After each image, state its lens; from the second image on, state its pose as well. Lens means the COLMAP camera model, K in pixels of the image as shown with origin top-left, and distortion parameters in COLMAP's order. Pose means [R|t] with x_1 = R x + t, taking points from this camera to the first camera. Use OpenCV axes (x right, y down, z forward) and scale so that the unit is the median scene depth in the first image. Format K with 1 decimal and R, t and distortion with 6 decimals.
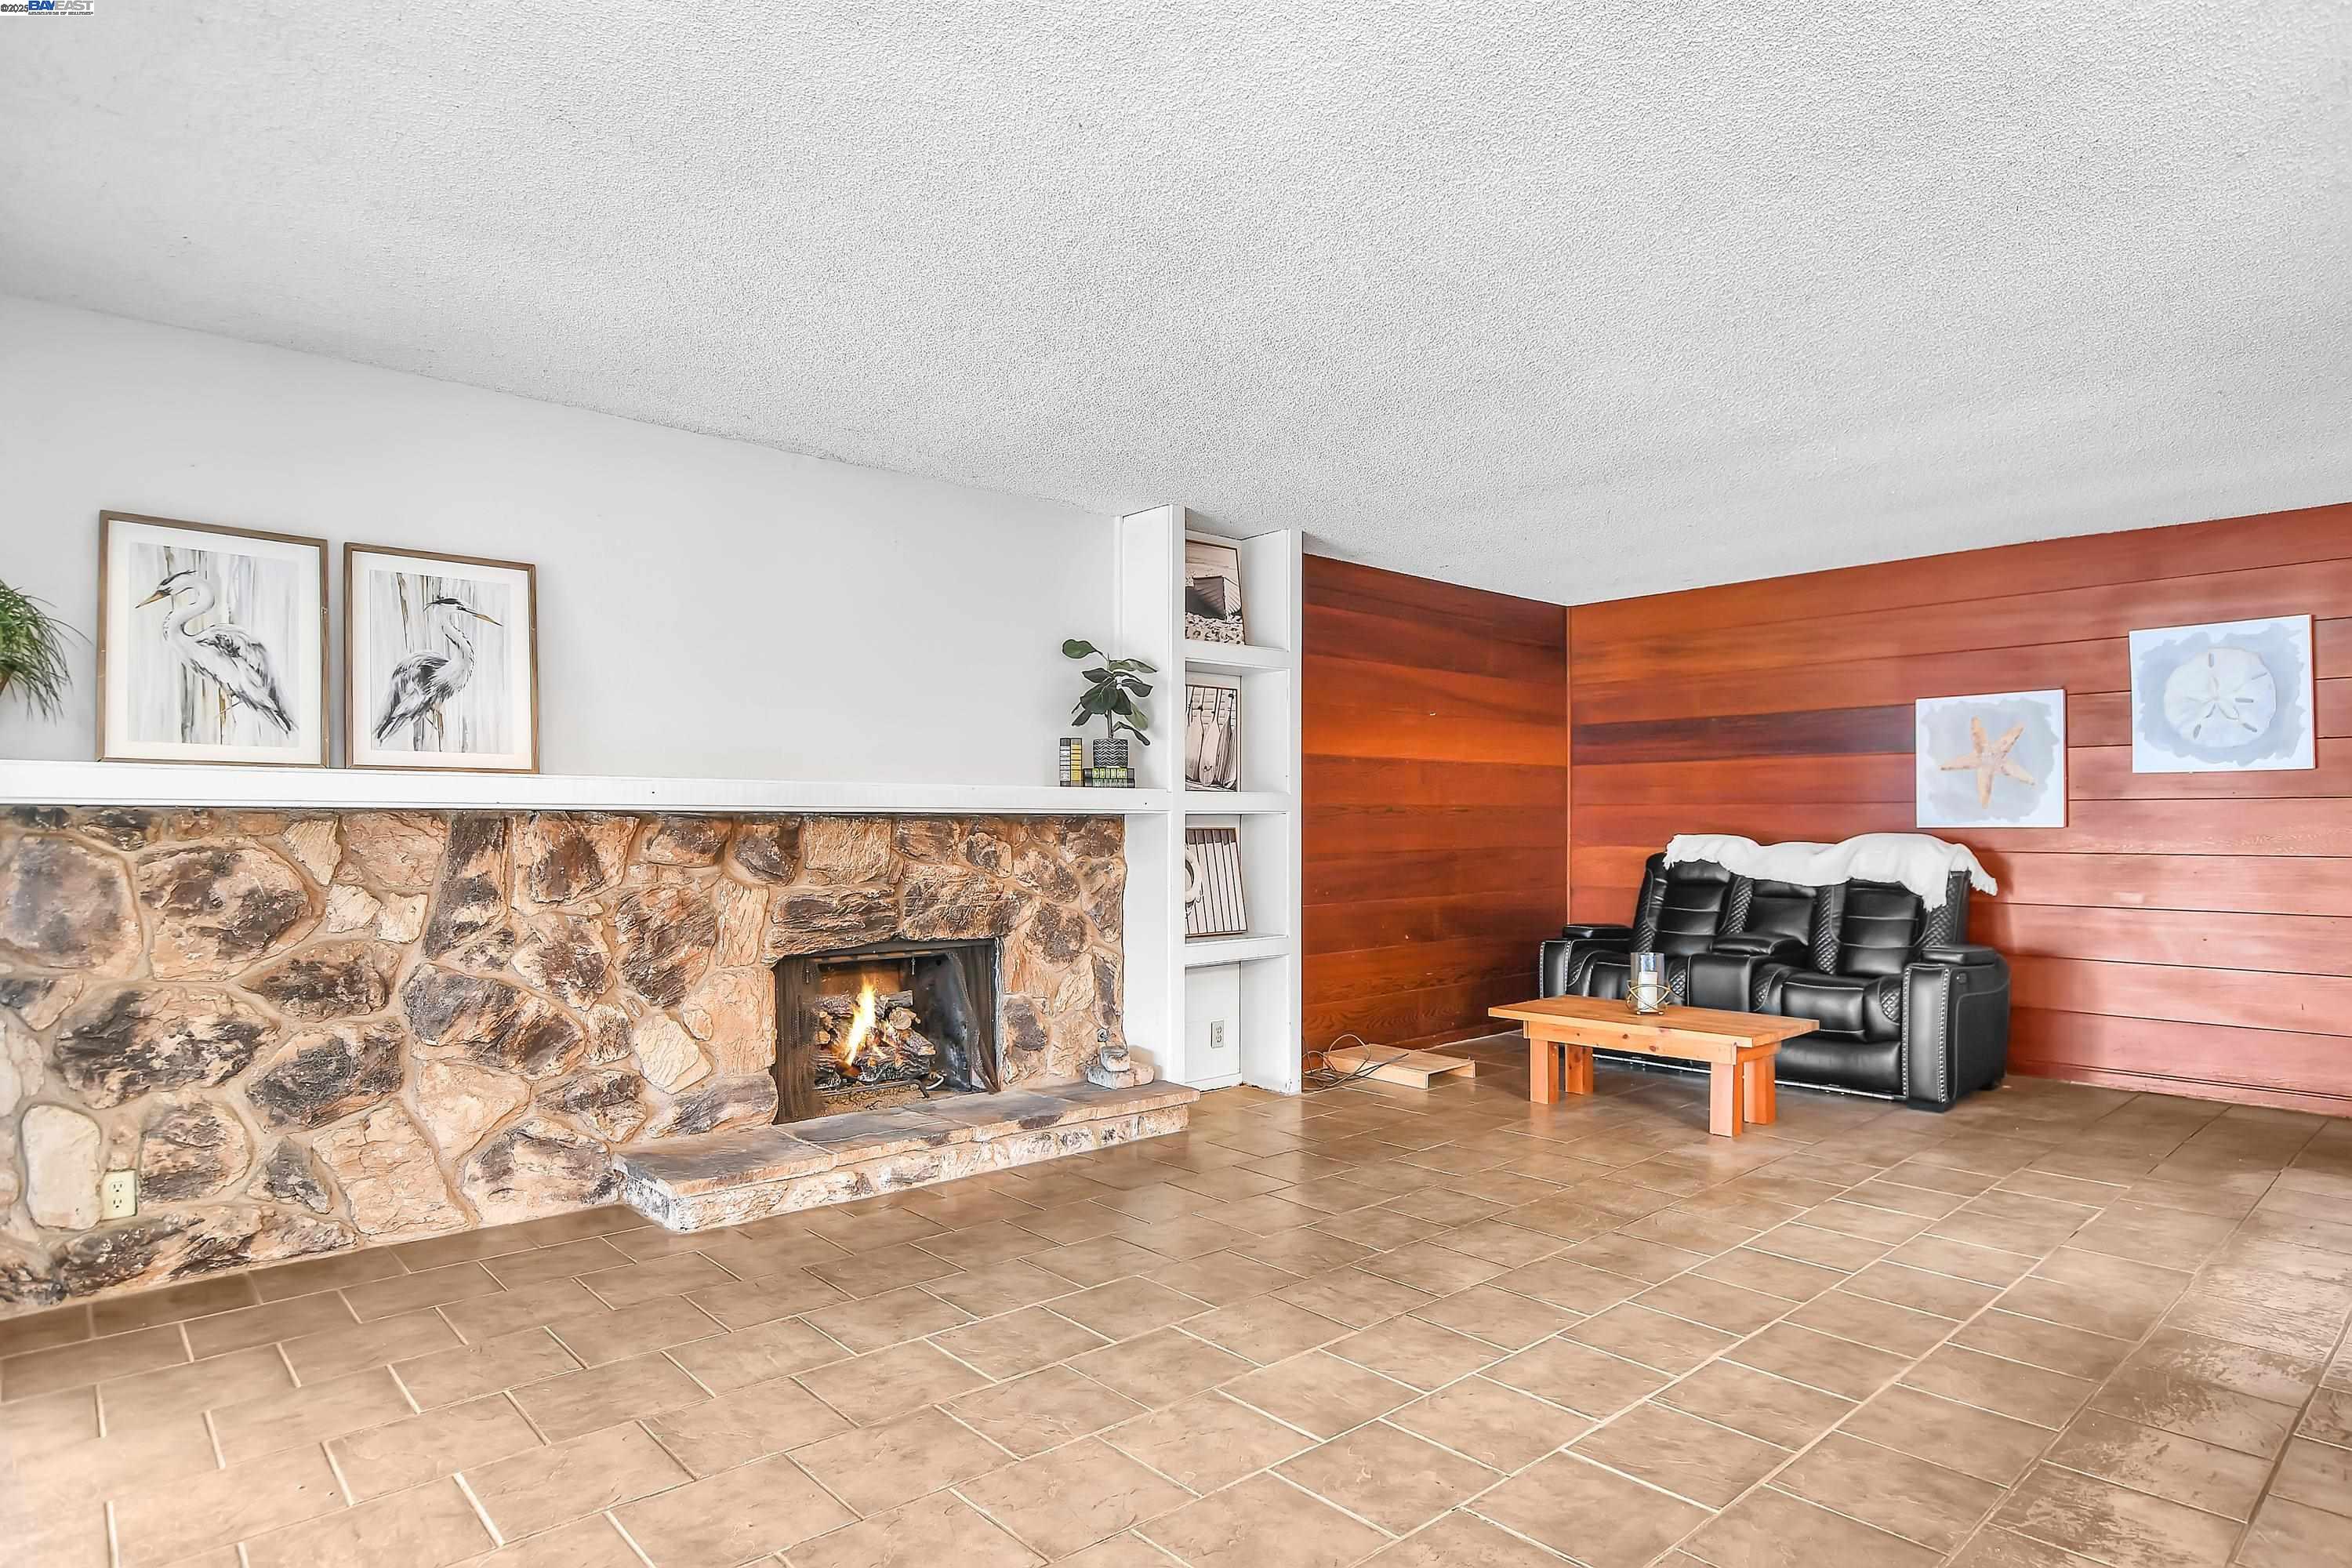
lens RADIAL K [[1295.8, 0, 1174.3], [0, 1295.8, 799.4], [0, 0, 1]] dist [-0.022075, 0.004203]
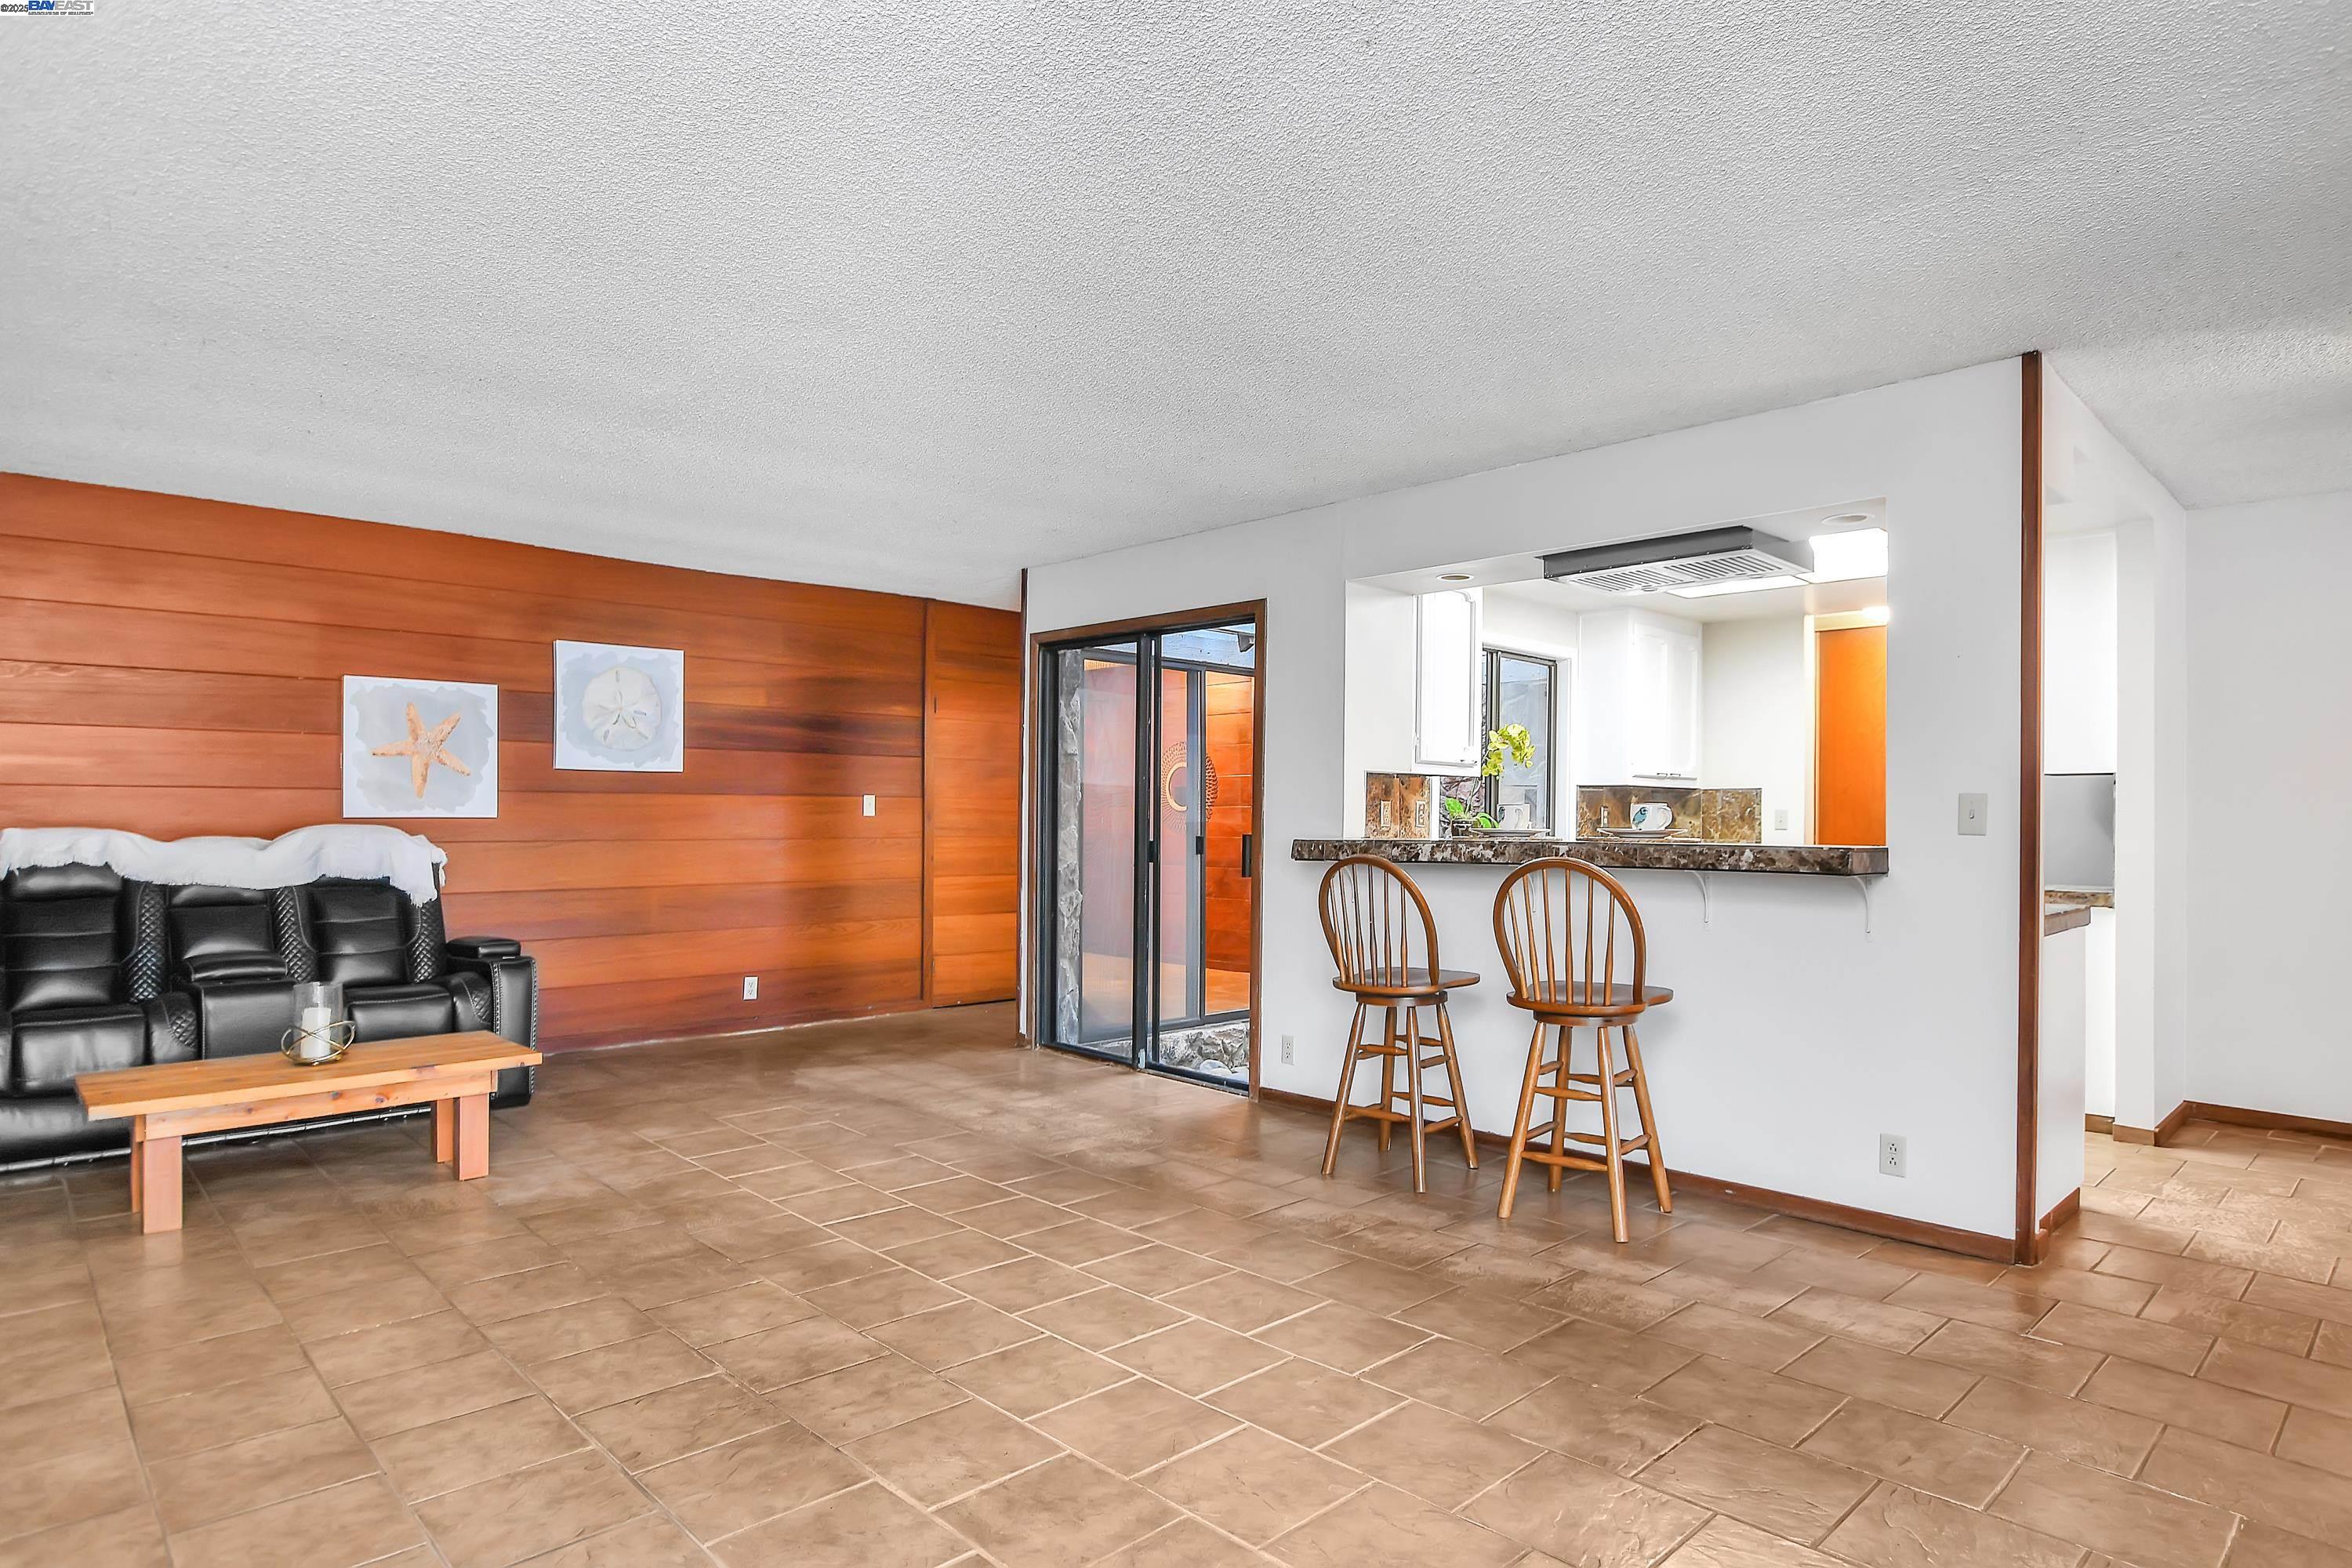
lens RADIAL K [[1295.8, 0, 1240.3], [0, 1295.8, 825.0], [0, 0, 1]] dist [-0.022075, 0.004203]
pose [[-0.056820, -0.007357, 0.998357, -0.479663], [-0.023745, 0.999700, 0.006016, 0.009024], [-0.998102, -0.023364, -0.056978, 0.572463]]
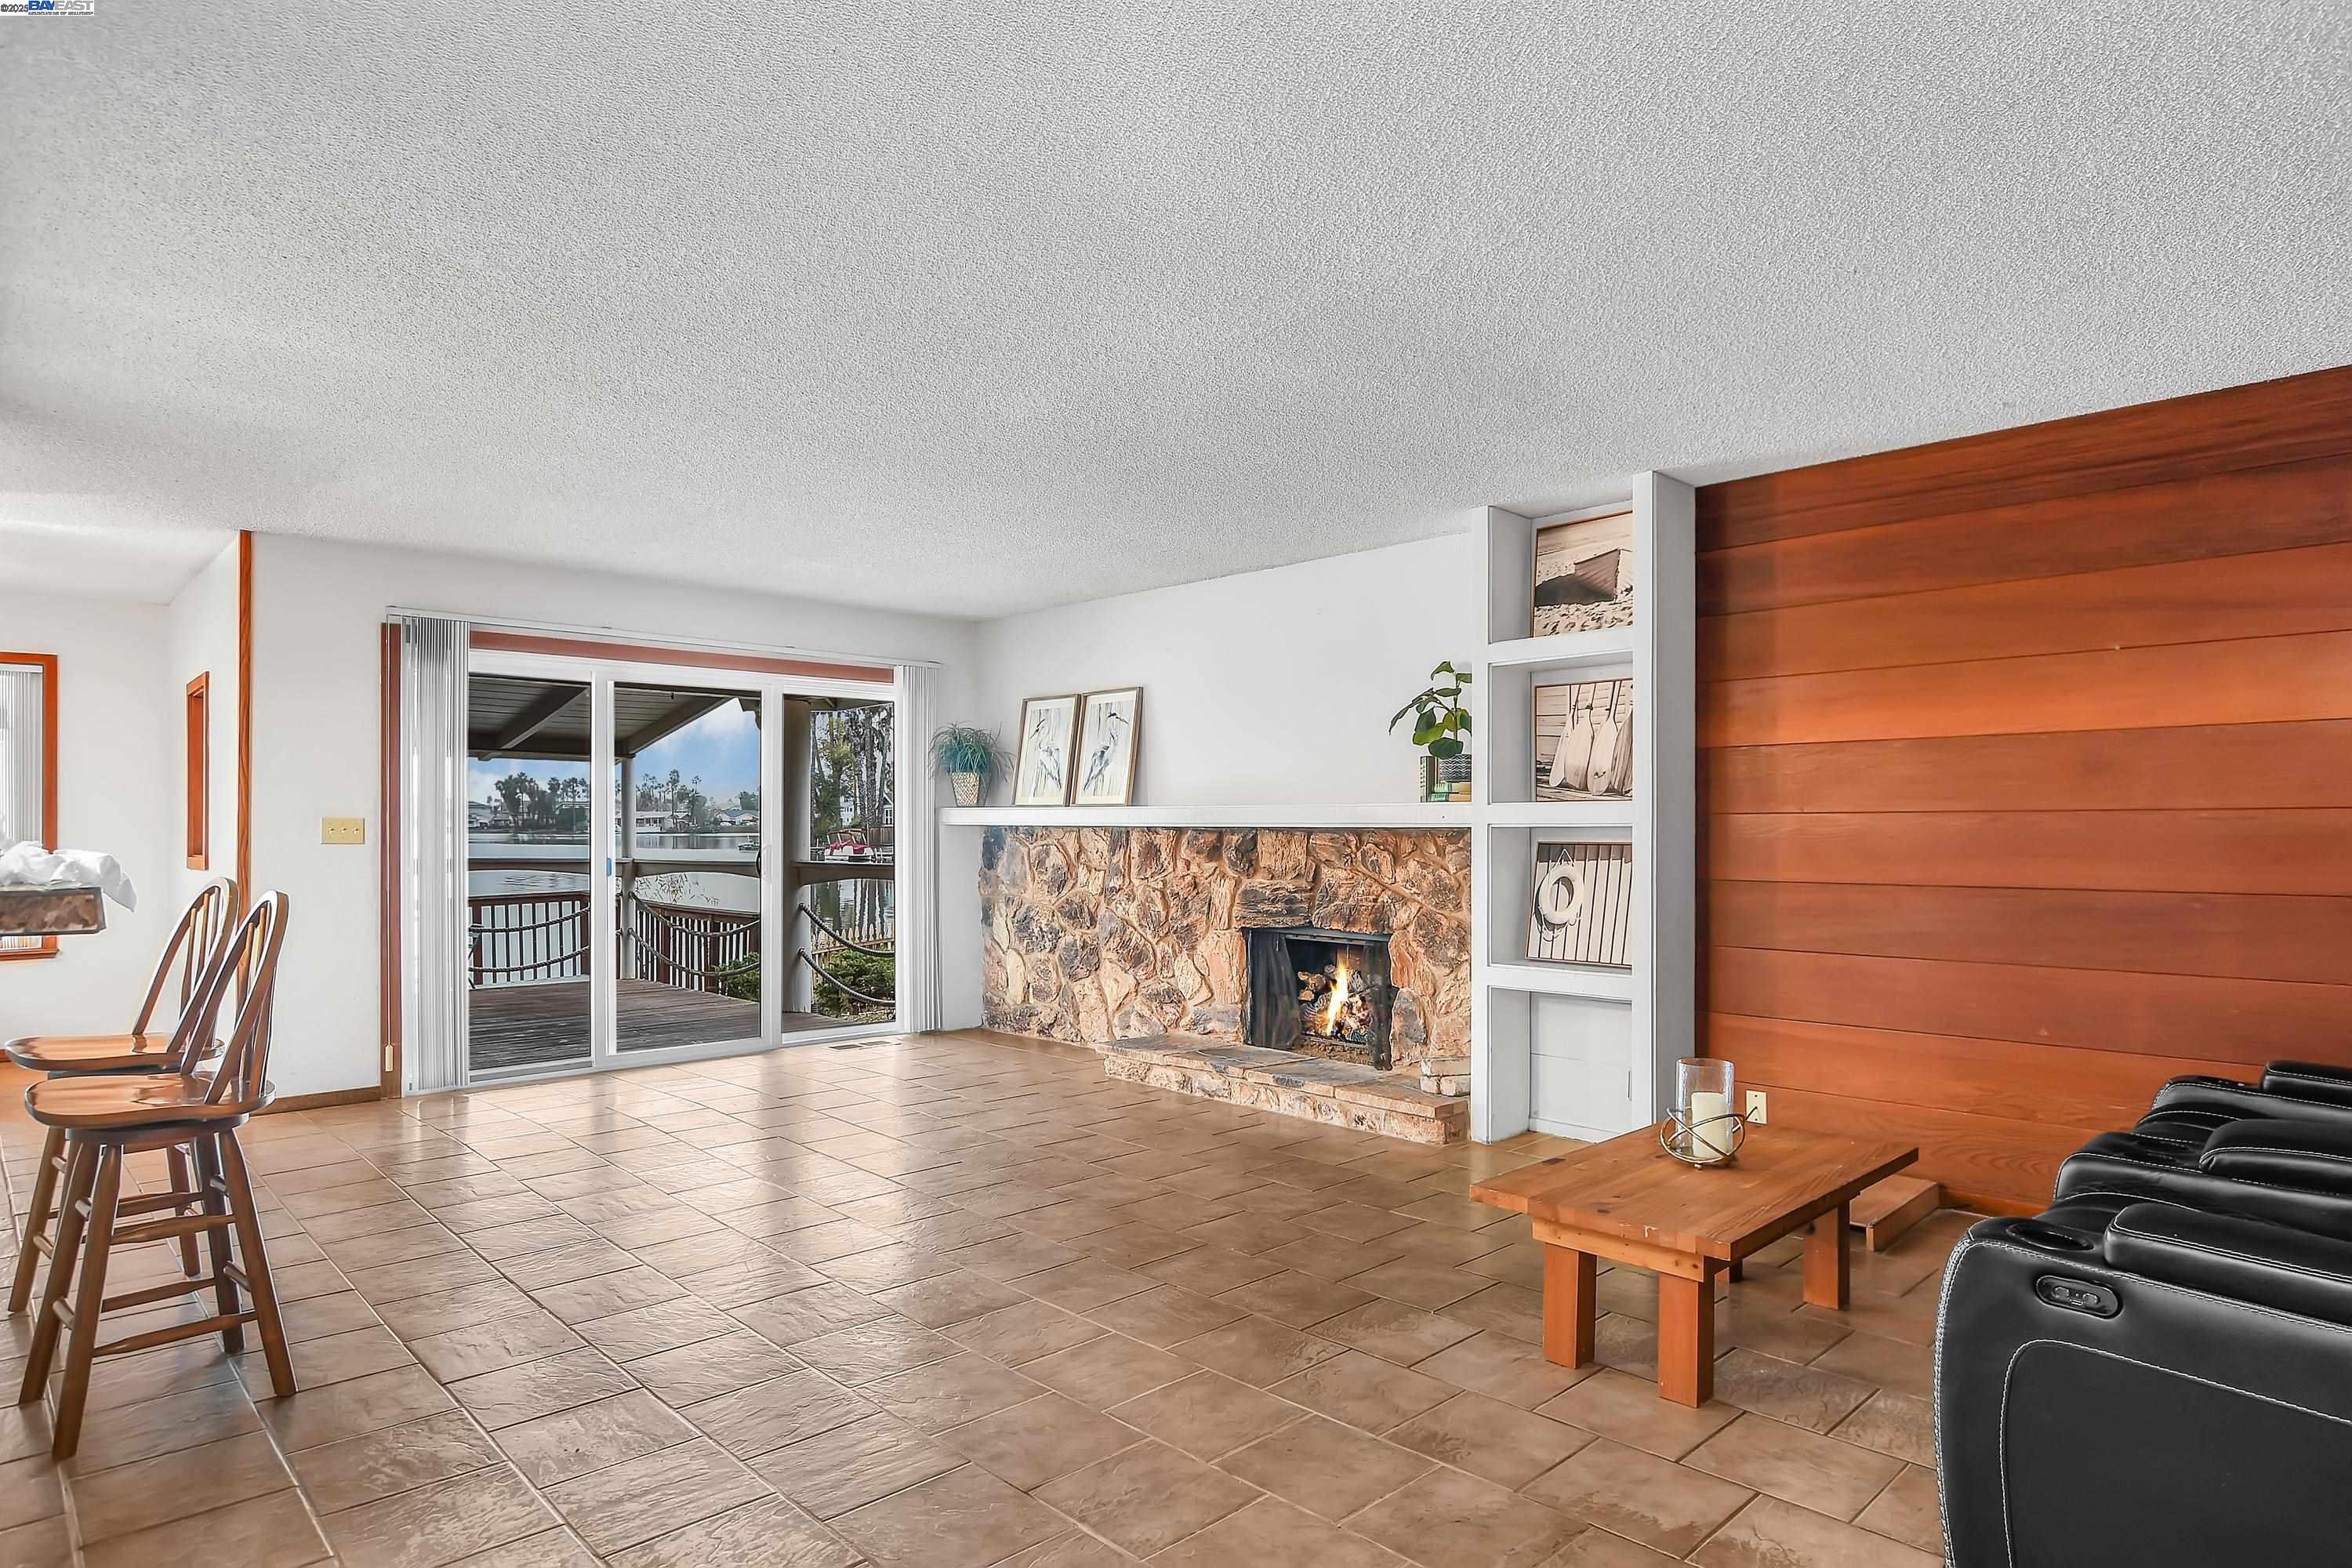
lens RADIAL K [[1295.8, 0, 1229.9], [0, 1295.8, 824.8], [0, 0, 1]] dist [-0.022075, 0.004203]
pose [[0.066782, 0.000025, -0.997768, 1.076785], [0.016267, 0.999867, 0.001114, 0.005515], [0.997635, -0.016305, 0.066773, 0.849021]]
